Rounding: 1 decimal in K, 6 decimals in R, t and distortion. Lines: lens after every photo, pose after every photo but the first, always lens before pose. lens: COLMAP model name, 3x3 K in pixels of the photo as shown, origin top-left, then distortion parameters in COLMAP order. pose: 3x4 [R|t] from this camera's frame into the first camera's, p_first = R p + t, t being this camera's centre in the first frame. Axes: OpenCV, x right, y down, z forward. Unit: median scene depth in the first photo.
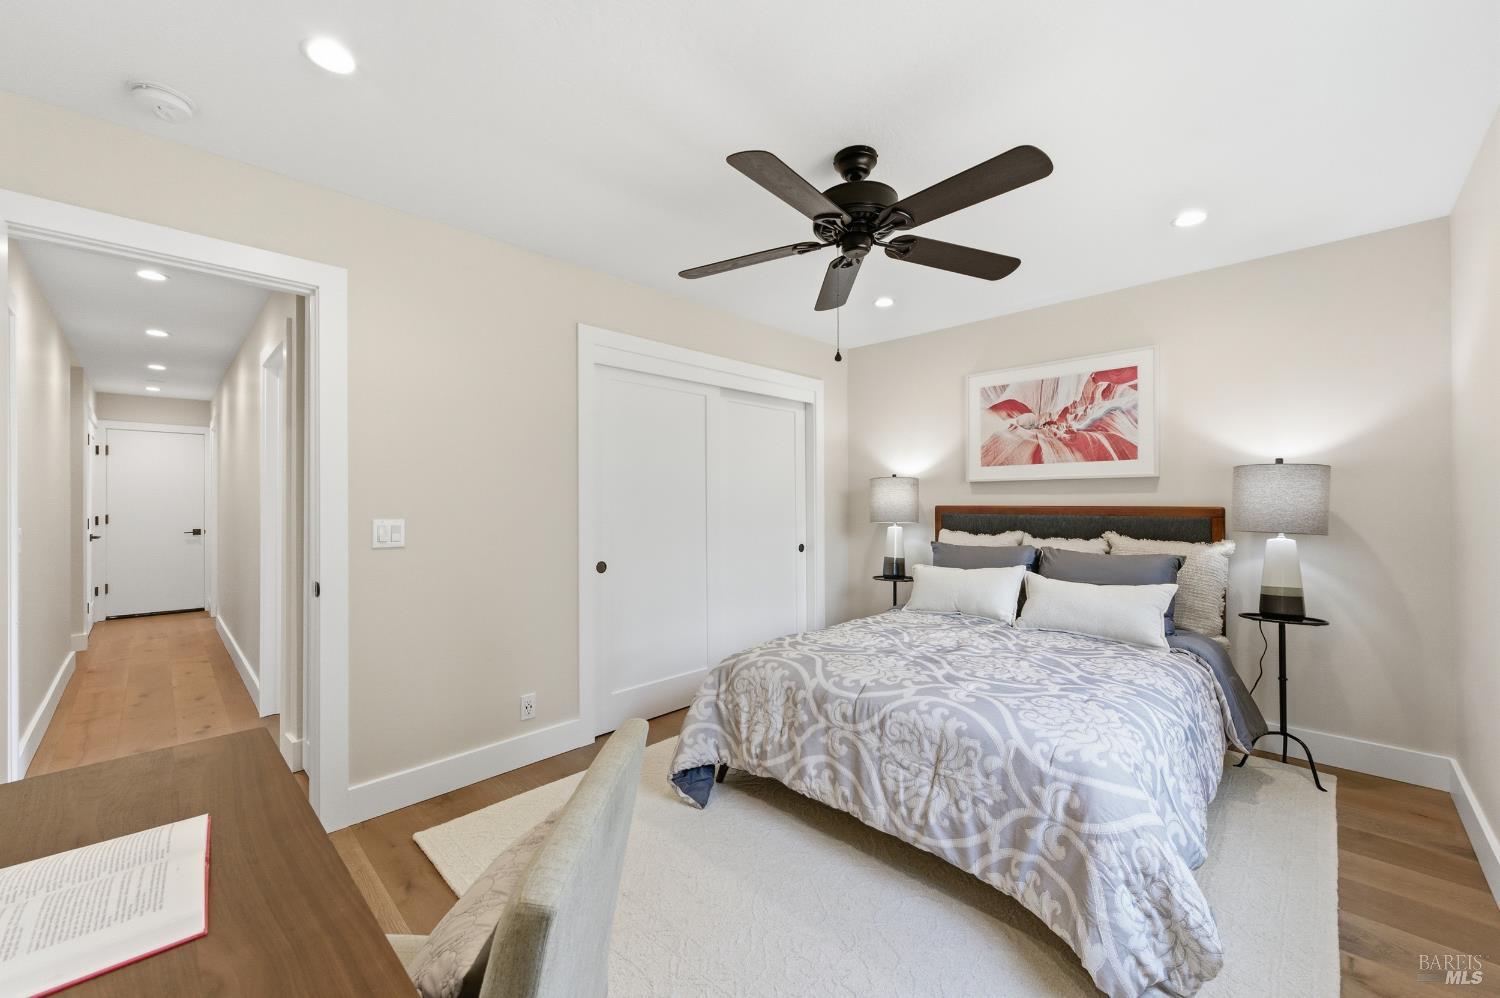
lens RADIAL K [[591.5, 0, 749.5], [0, 591.5, 505.0], [0, 0, 1]] dist [0.000830, -0.000192]
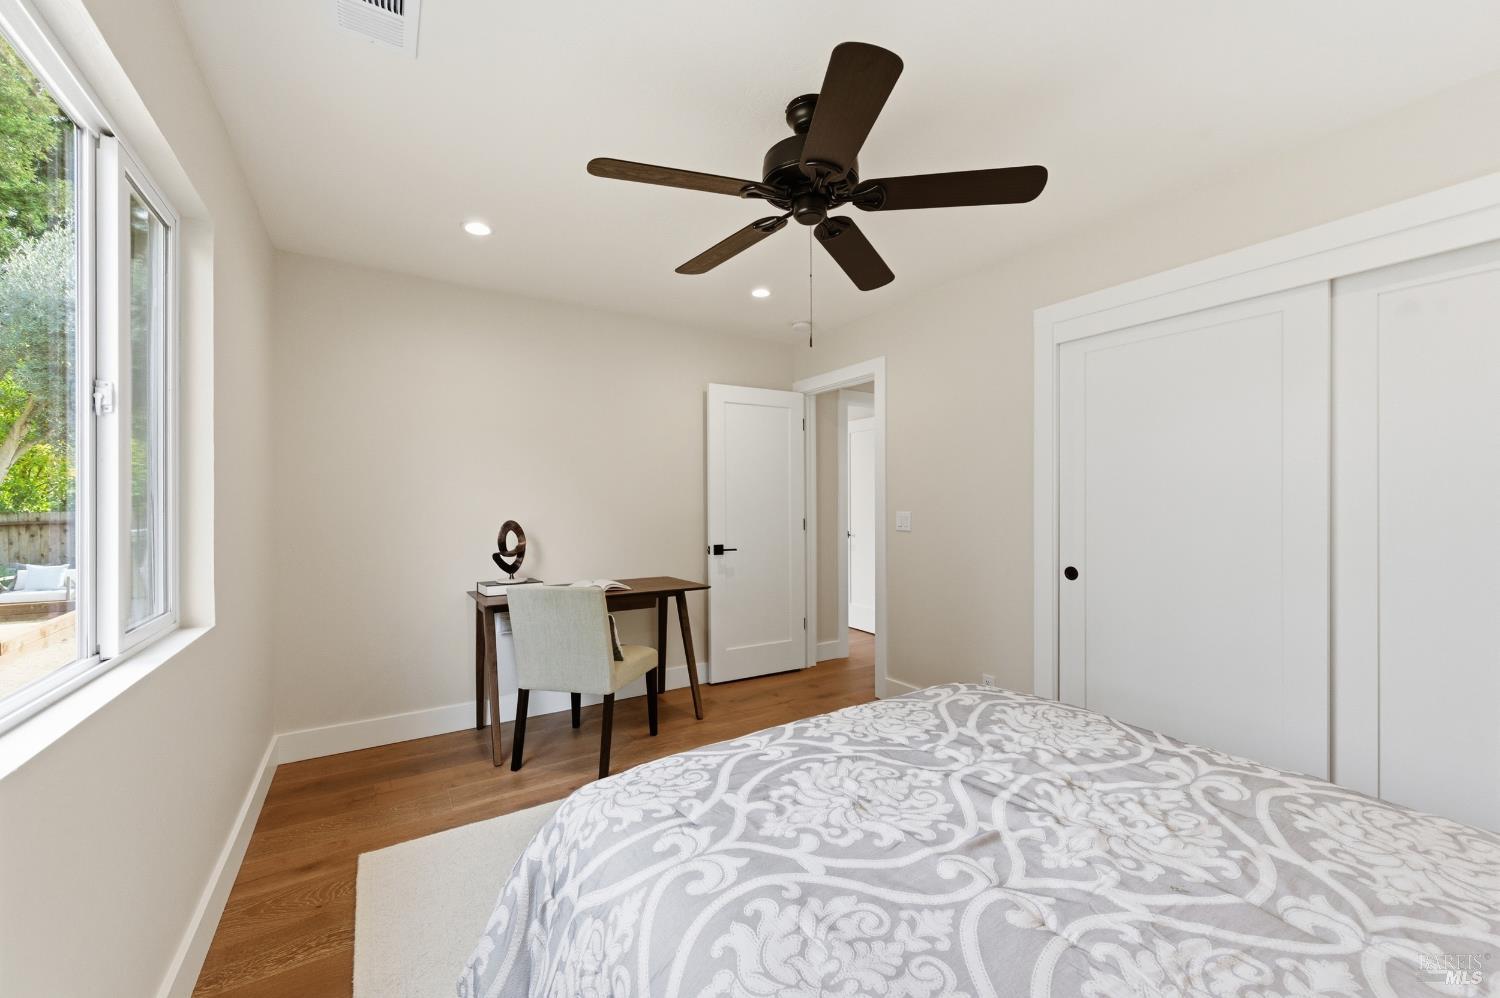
lens RADIAL K [[591.5, 0, 749.5], [0, 591.5, 505.0], [0, 0, 1]] dist [0.000830, -0.000192]
pose [[-0.233401, 0.006703, -0.972358, 0.908672], [0.000890, 0.999977, 0.006679, -0.002220], [0.972380, 0.000693, -0.233402, 0.950212]]
